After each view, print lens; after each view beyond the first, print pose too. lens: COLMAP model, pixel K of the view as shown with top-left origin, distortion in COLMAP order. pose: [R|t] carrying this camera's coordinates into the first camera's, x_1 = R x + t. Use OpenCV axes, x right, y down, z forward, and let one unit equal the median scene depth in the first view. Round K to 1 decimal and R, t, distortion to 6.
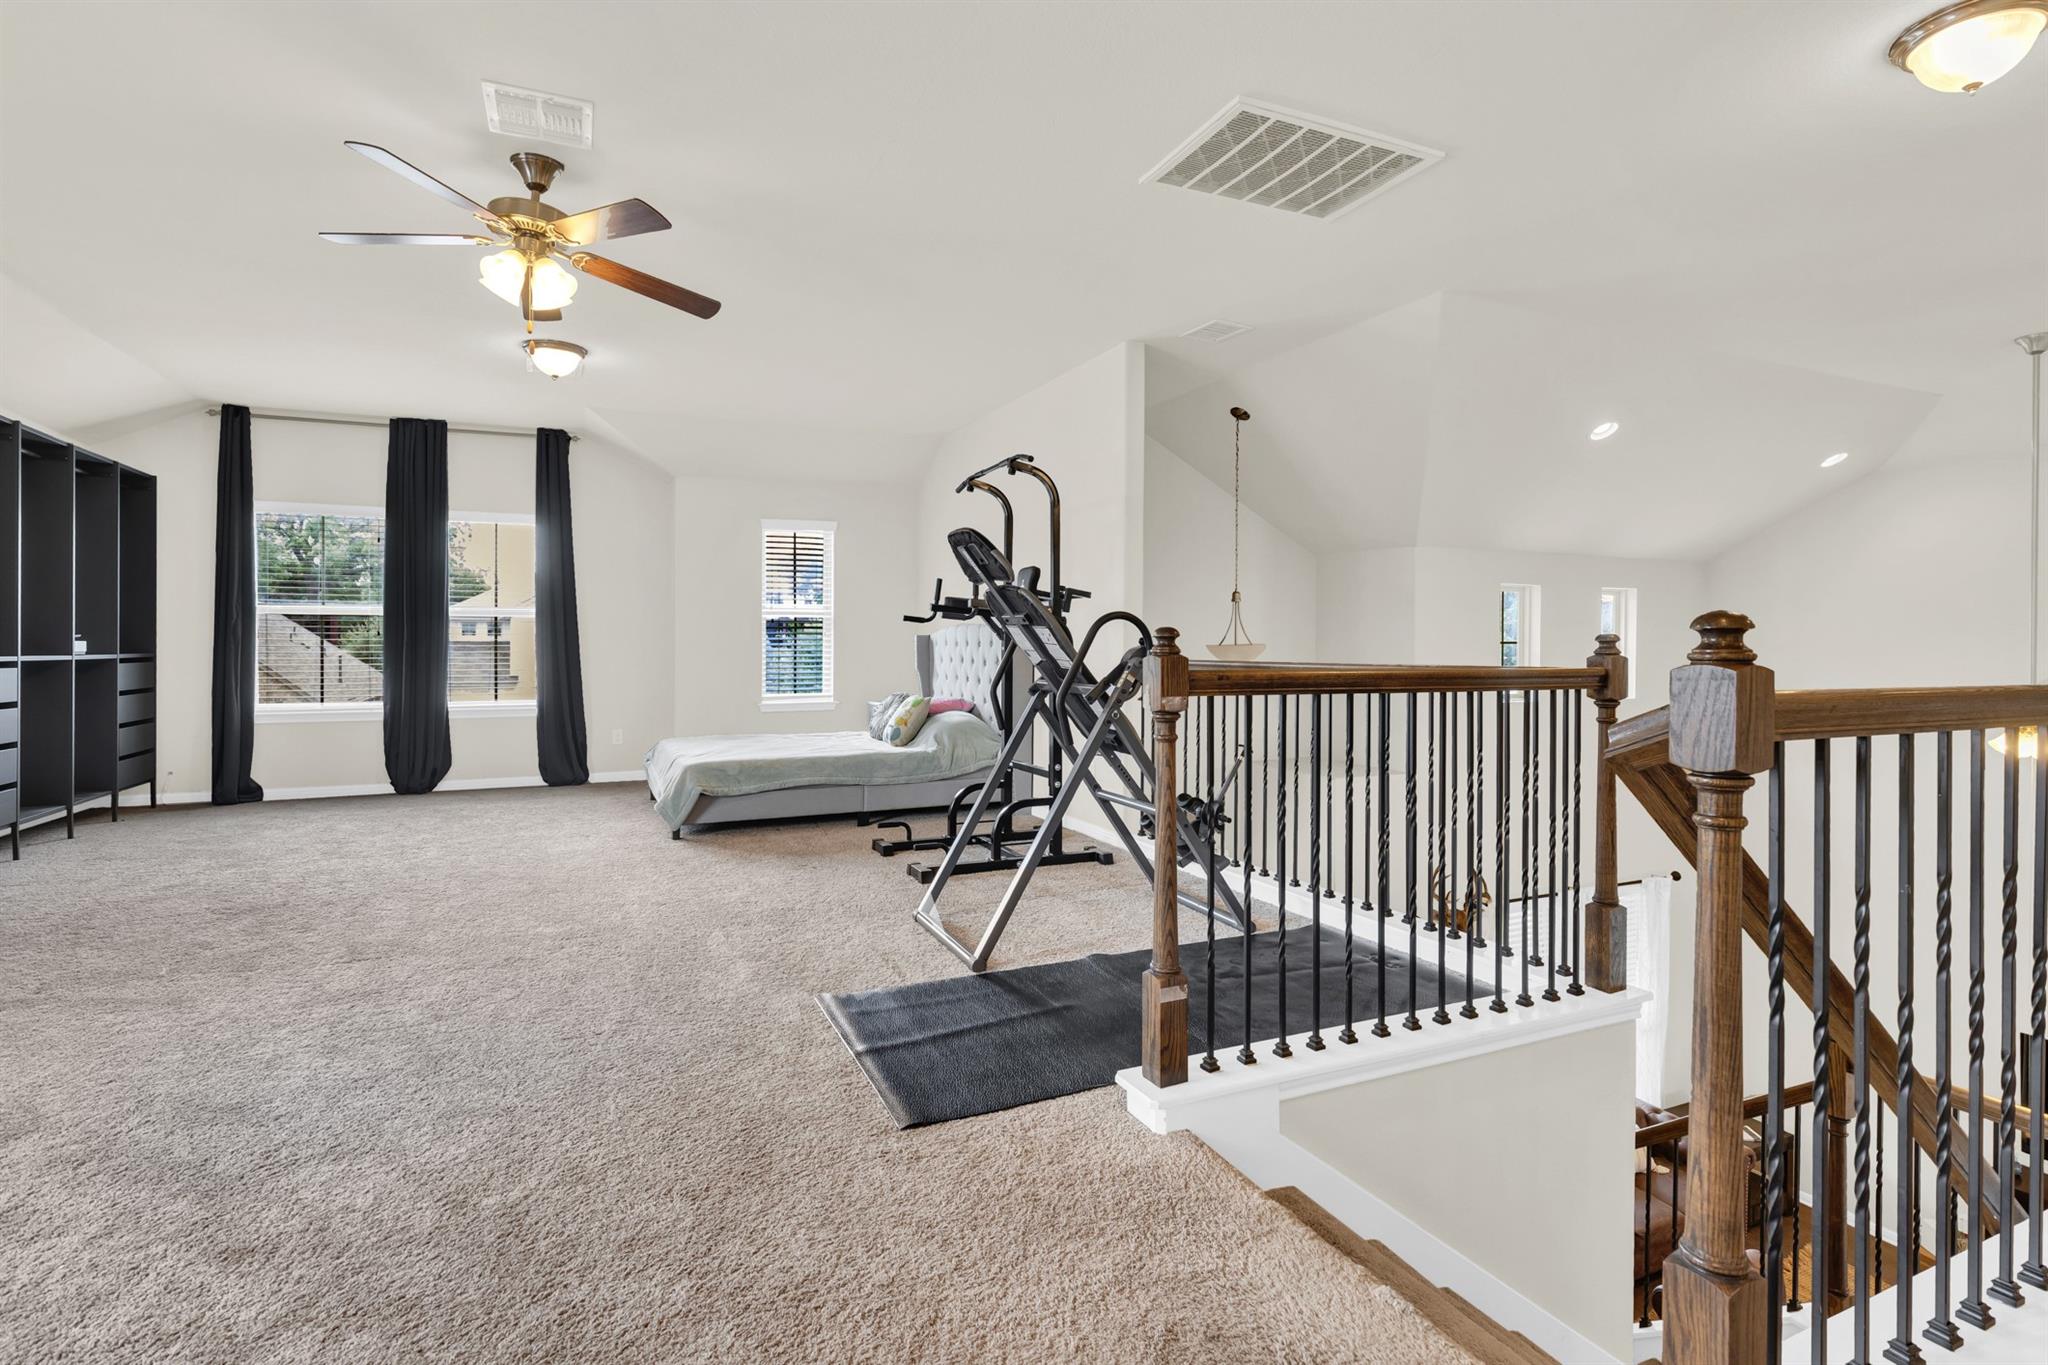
lens RADIAL K [[962.6, 0, 1024.0], [0, 962.6, 682.5], [0, 0, 1]] dist [0.003544, 0.000390]
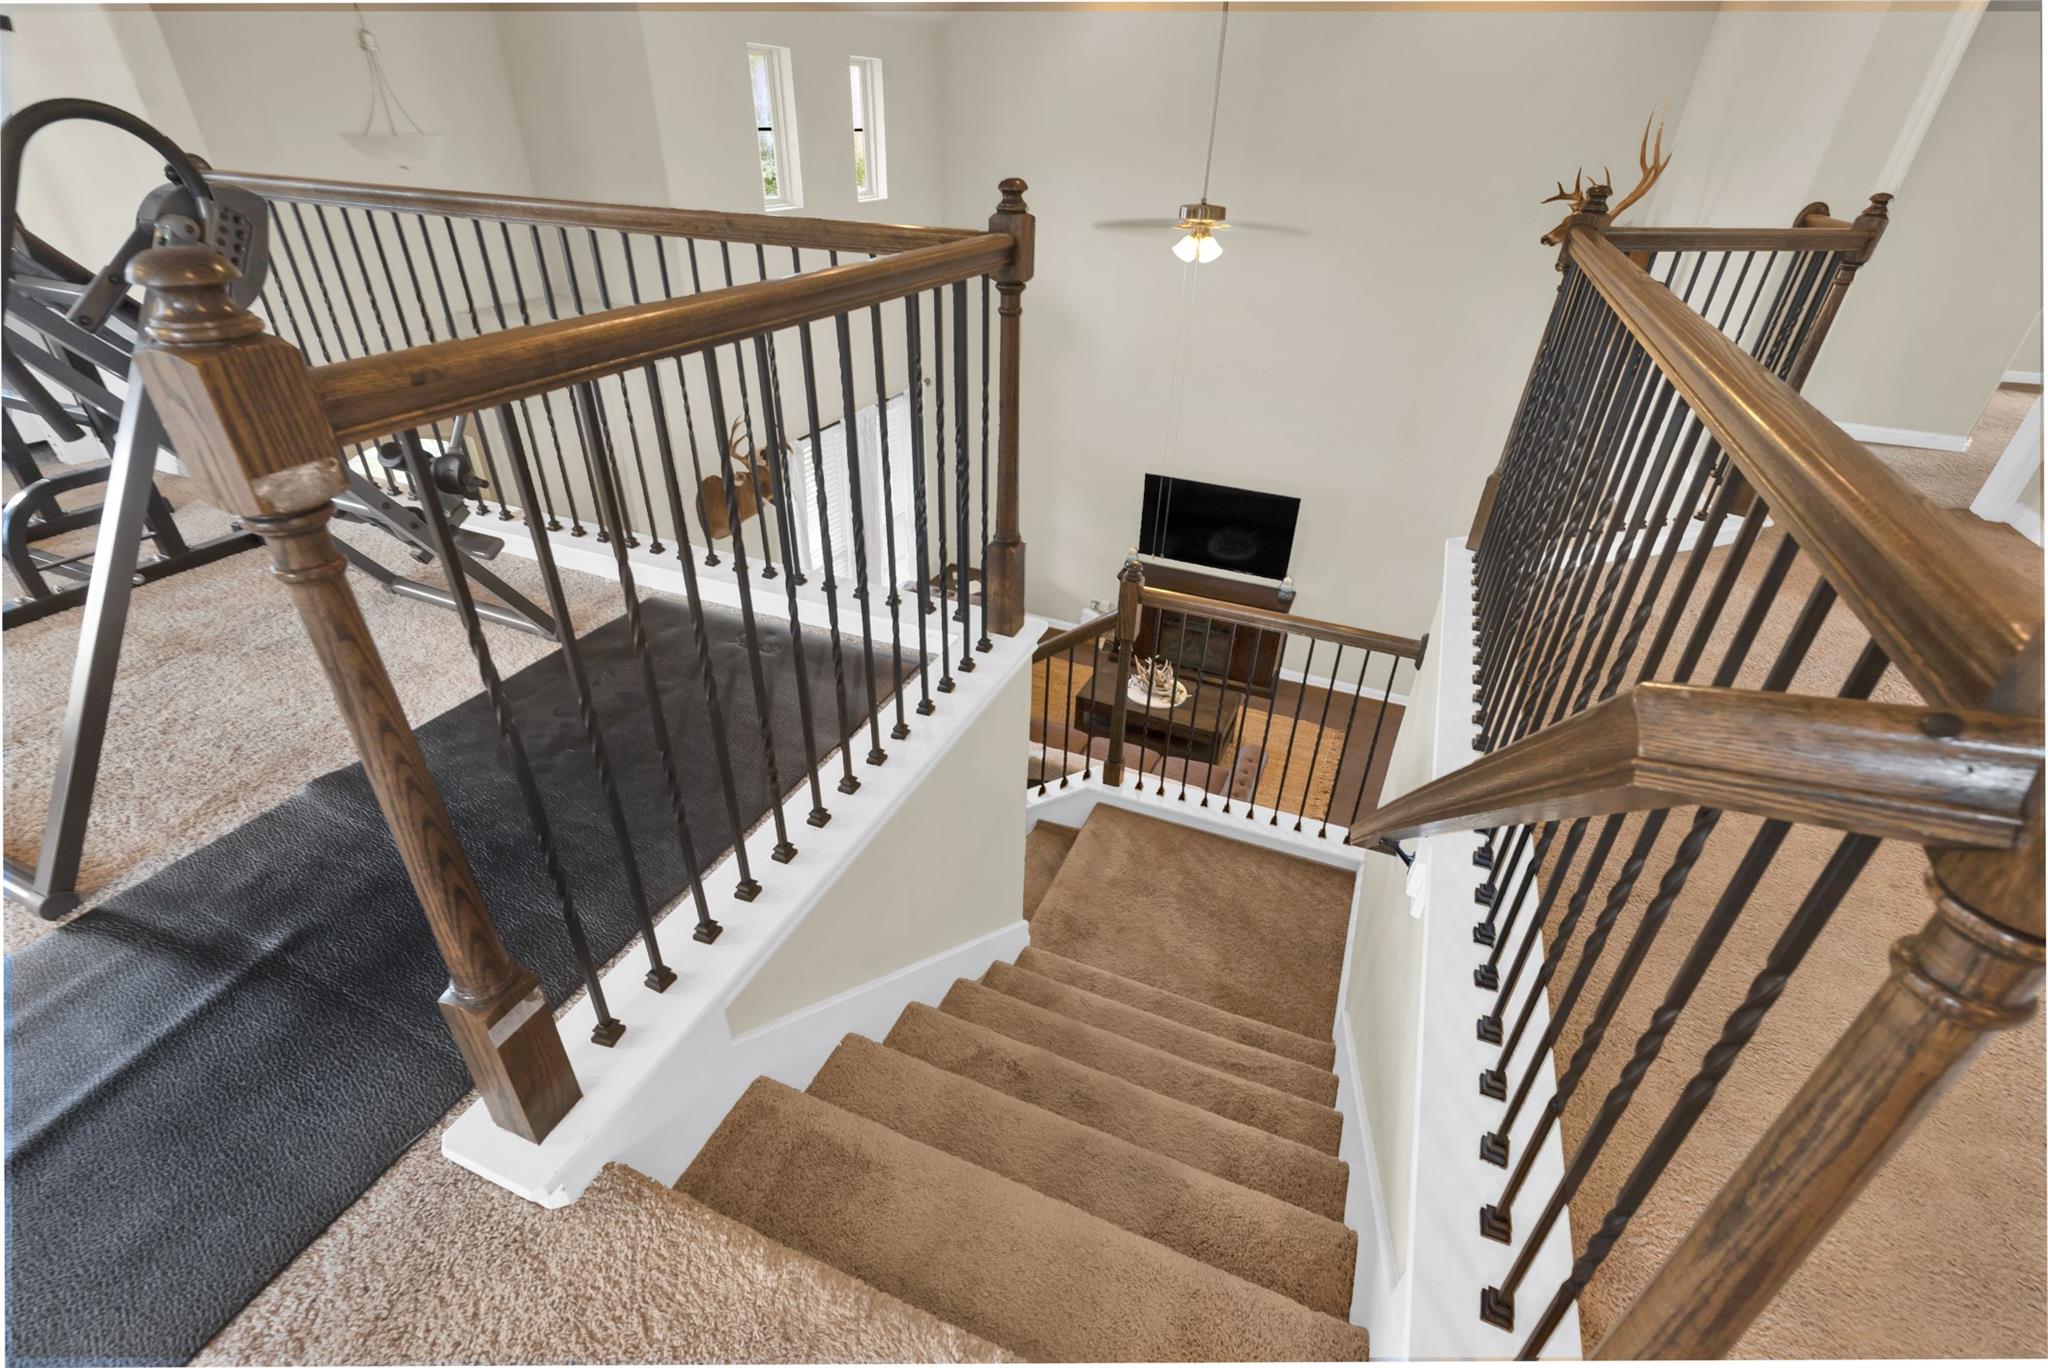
lens RADIAL K [[910.4, 0, 1017.1], [0, 910.4, 683.2], [0, 0, 1]] dist [0.003258, 0.000576]
pose [[0.735774, -0.342310, 0.584346, 0.087957], [-0.004209, 0.860523, 0.509393, -0.063077], [-0.677214, -0.377258, 0.631710, 0.390284]]
